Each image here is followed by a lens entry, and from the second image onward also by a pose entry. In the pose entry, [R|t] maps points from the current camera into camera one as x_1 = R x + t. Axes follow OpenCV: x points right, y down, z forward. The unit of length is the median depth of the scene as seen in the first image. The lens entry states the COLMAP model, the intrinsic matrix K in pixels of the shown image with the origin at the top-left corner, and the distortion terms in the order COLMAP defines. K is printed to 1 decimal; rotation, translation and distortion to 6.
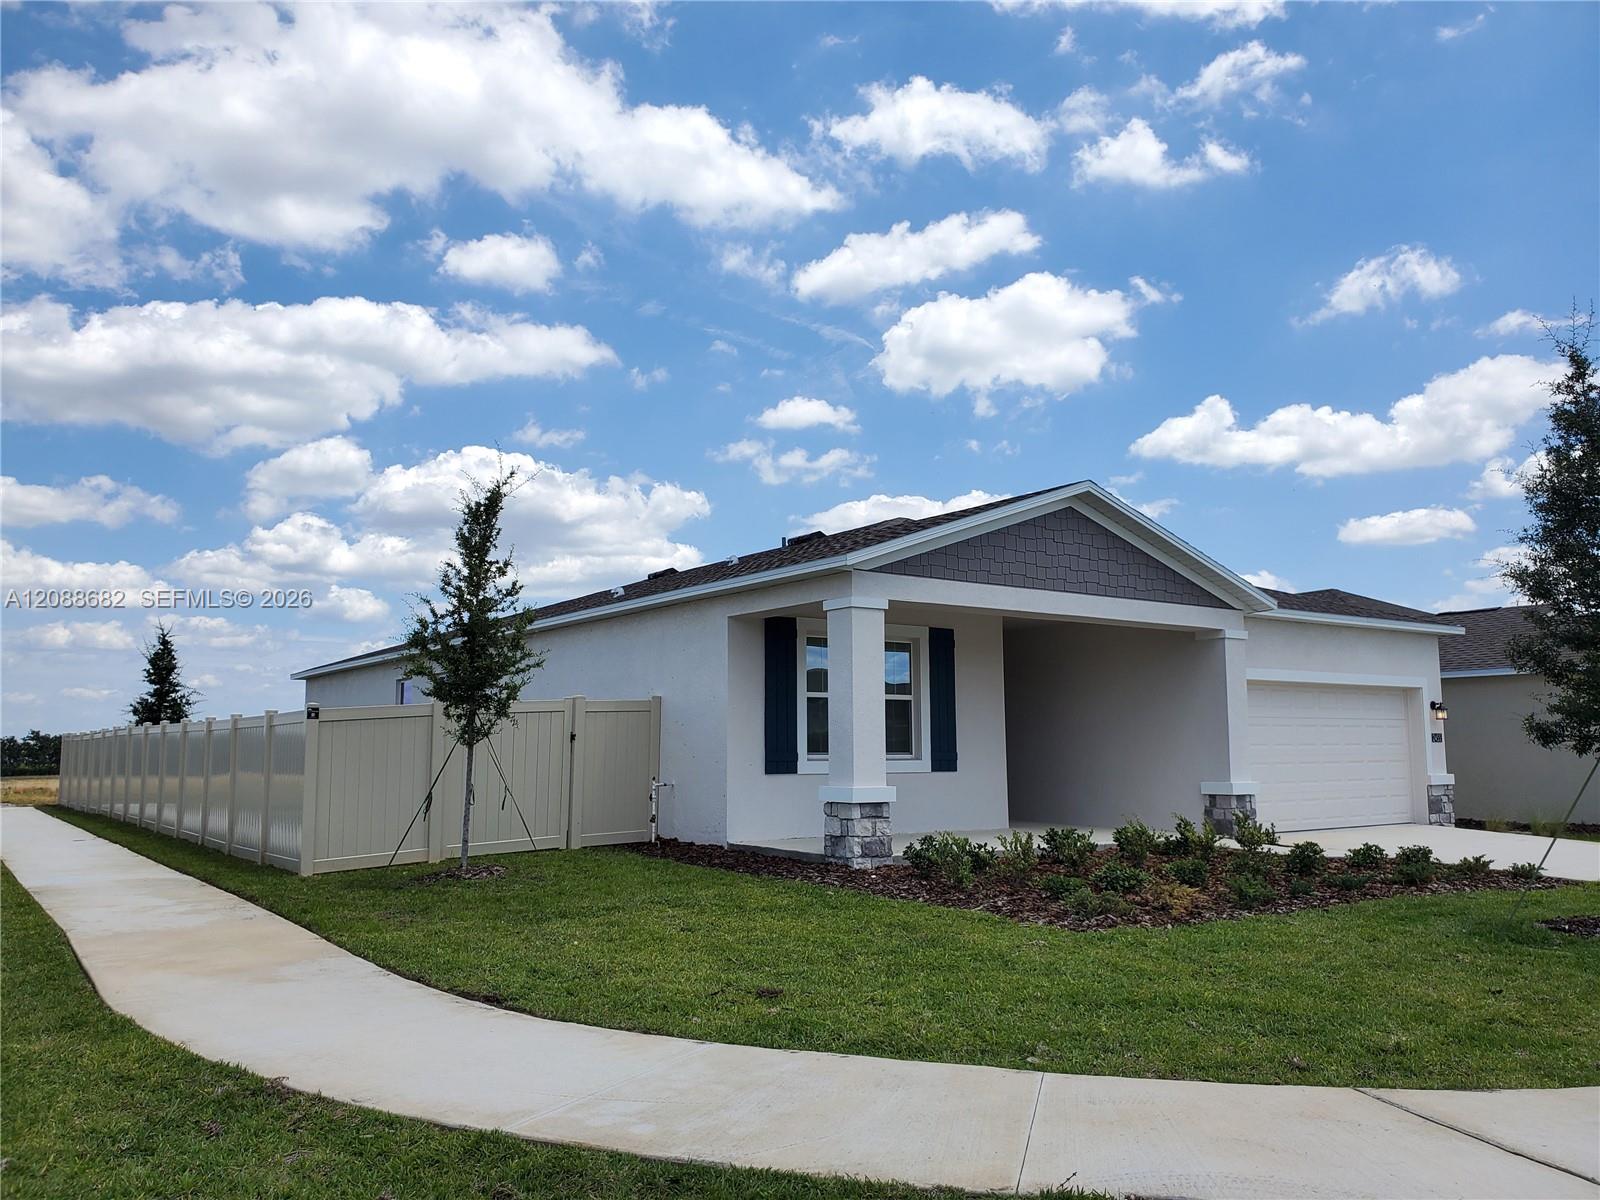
lens RADIAL K [[1239.0, 0, 800.0], [0, 1239.0, 600.0], [0, 0, 1]] dist [0.060657, -0.124959]
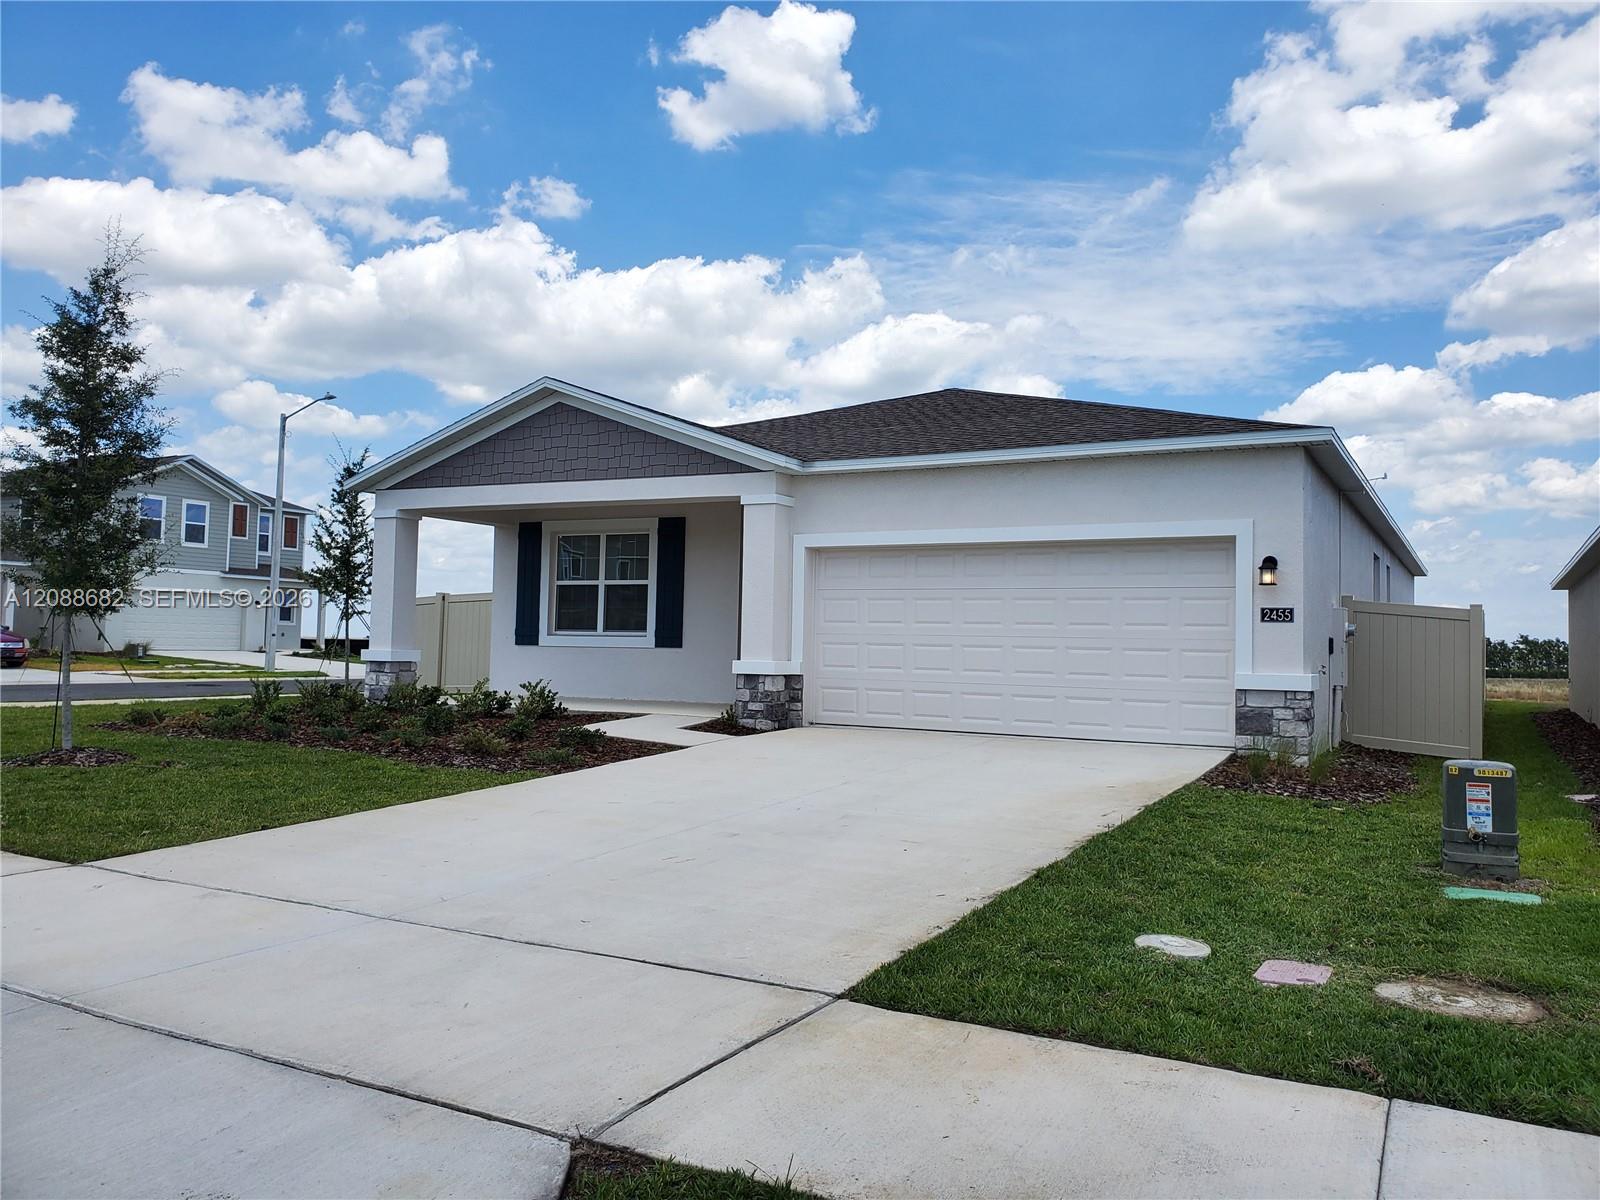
lens RADIAL K [[1222.3, 0, 800.0], [0, 1222.3, 600.0], [0, 0, 1]] dist [0.203615, -0.000279]
pose [[0.460181, -0.020373, -0.887591, 1.143515], [0.088576, 0.995802, 0.023066, 0.081690], [0.883396, -0.089233, 0.460054, 0.611029]]
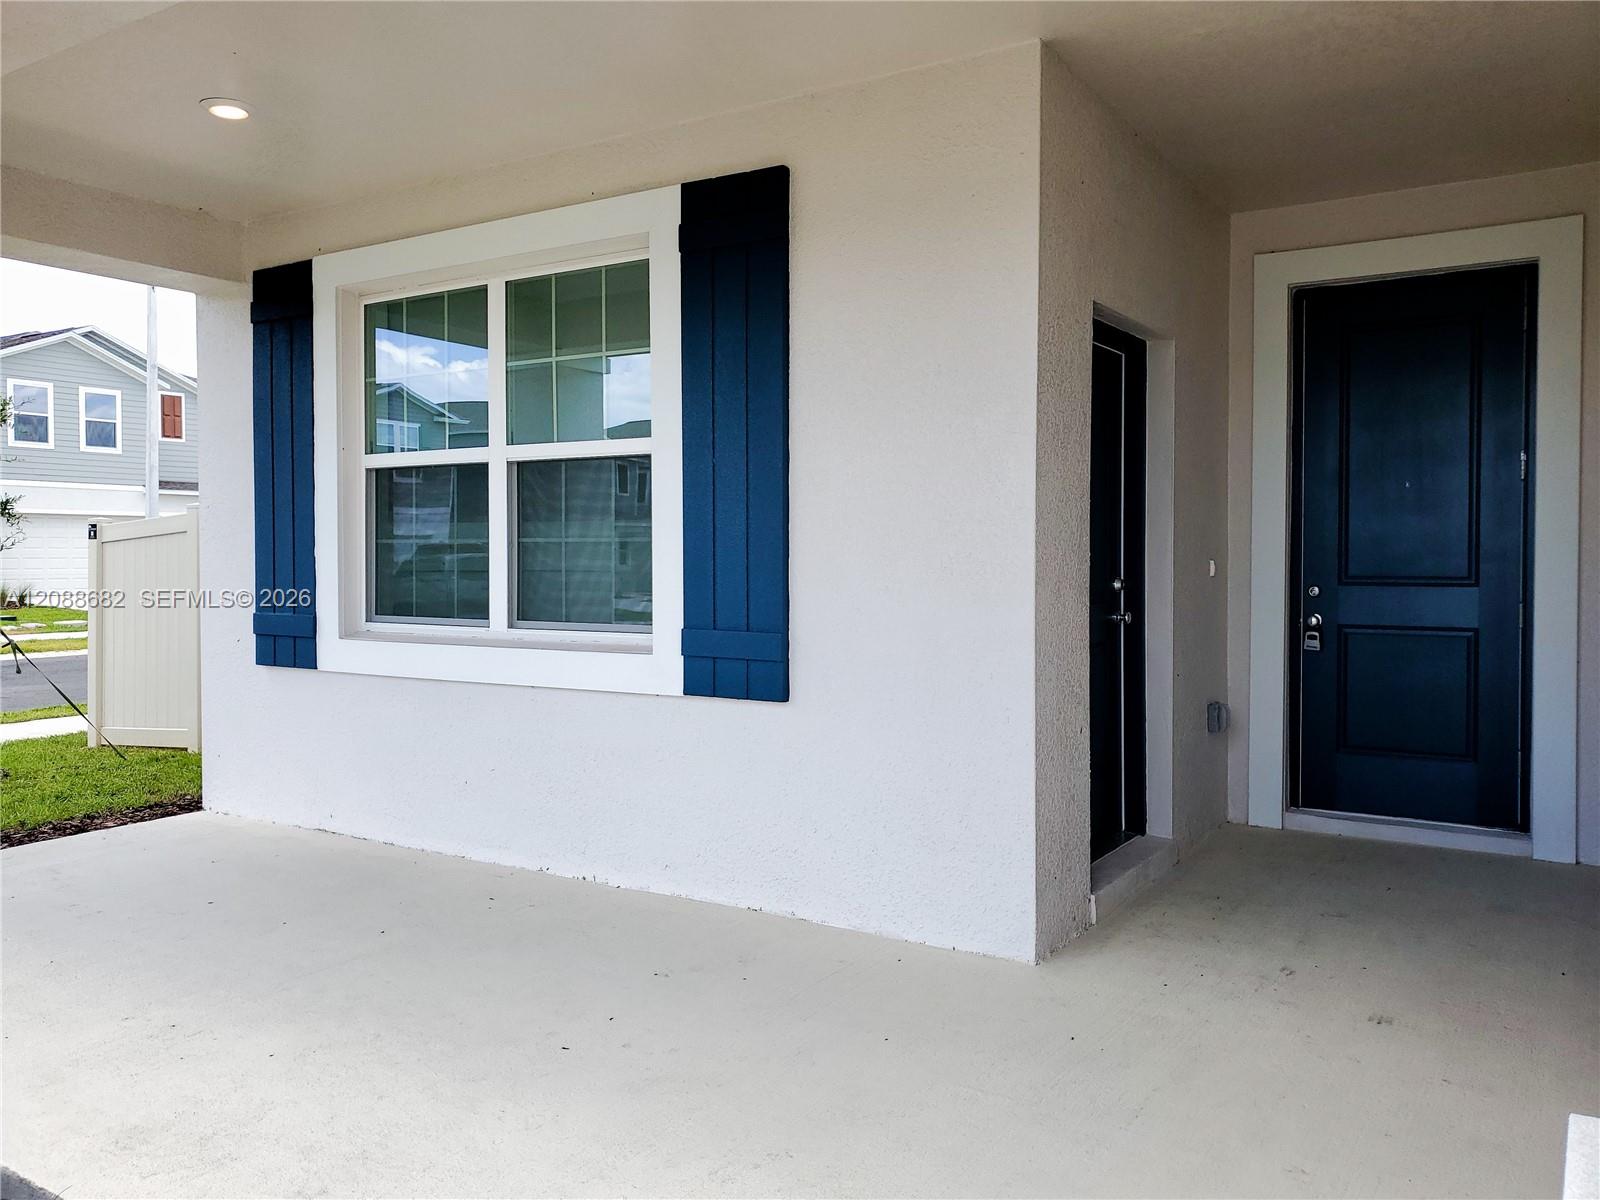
lens RADIAL K [[1266.7, 0, 800.0], [0, 1266.7, 600.0], [0, 0, 1]] dist [-0.003436, -0.002377]
pose [[0.400286, 0.035813, -0.915690, 0.385966], [0.116589, 0.989126, 0.089651, 0.092904], [0.908943, -0.142645, 0.391758, 0.910837]]
